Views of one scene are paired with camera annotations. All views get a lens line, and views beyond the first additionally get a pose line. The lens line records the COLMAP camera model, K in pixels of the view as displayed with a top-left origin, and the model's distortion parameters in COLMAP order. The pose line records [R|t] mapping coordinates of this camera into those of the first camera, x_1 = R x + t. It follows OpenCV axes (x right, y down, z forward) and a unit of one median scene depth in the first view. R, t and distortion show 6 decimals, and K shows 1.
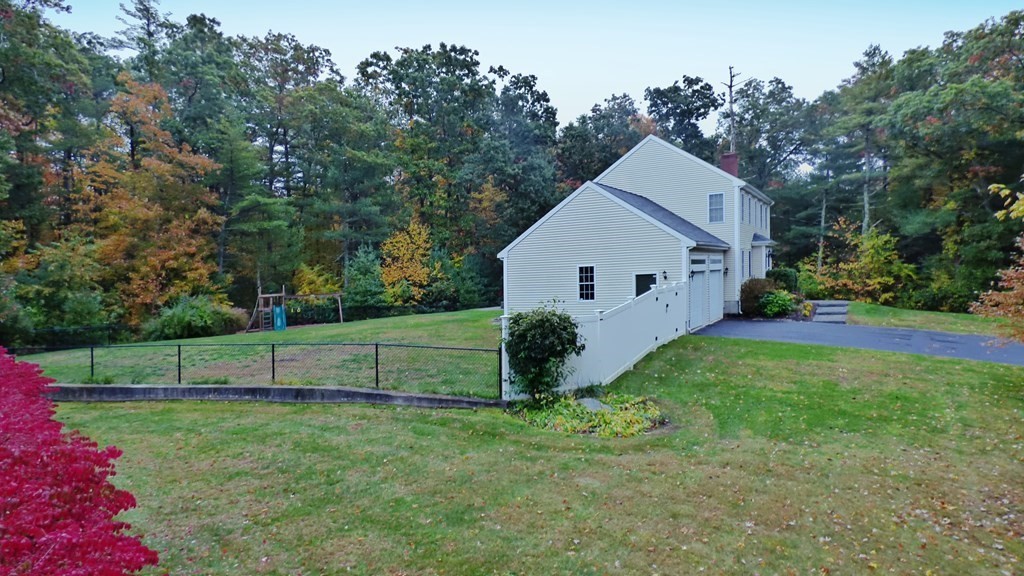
lens RADIAL K [[566.2, 0, 512.0], [0, 566.2, 288.0], [0, 0, 1]] dist [-0.001233, -0.000607]
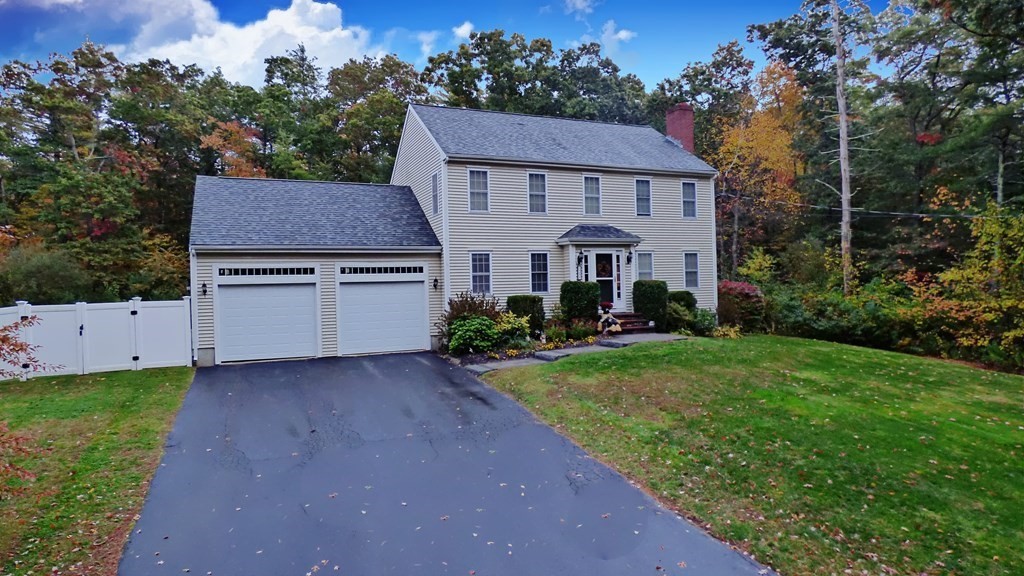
lens RADIAL K [[627.5, 0, 512.0], [0, 627.5, 288.0], [0, 0, 1]] dist [-0.002034, 0.000090]
pose [[0.839292, 0.022633, -0.543210, 0.575714], [-0.024814, 0.999687, 0.003314, -0.019176], [0.543114, 0.010697, 0.839591, 0.265825]]
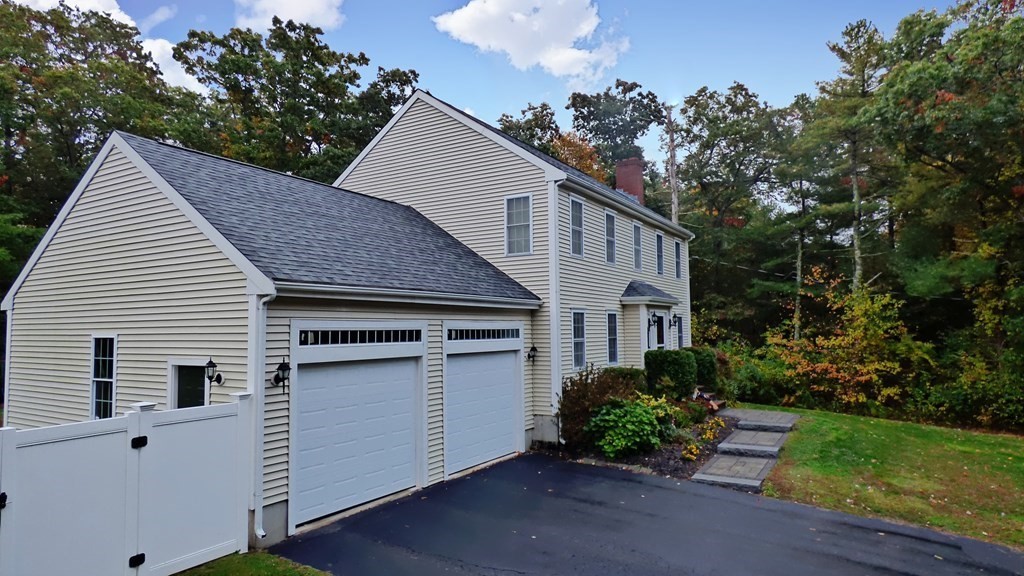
lens RADIAL K [[603.1, 0, 510.3], [0, 603.1, 275.5], [0, 0, 1]] dist [-0.002252, 0.000760]
pose [[0.999487, 0.031896, -0.003063, 0.235615], [-0.032036, 0.992753, -0.115821, -0.023418], [-0.000654, 0.115859, 0.993265, 0.315981]]
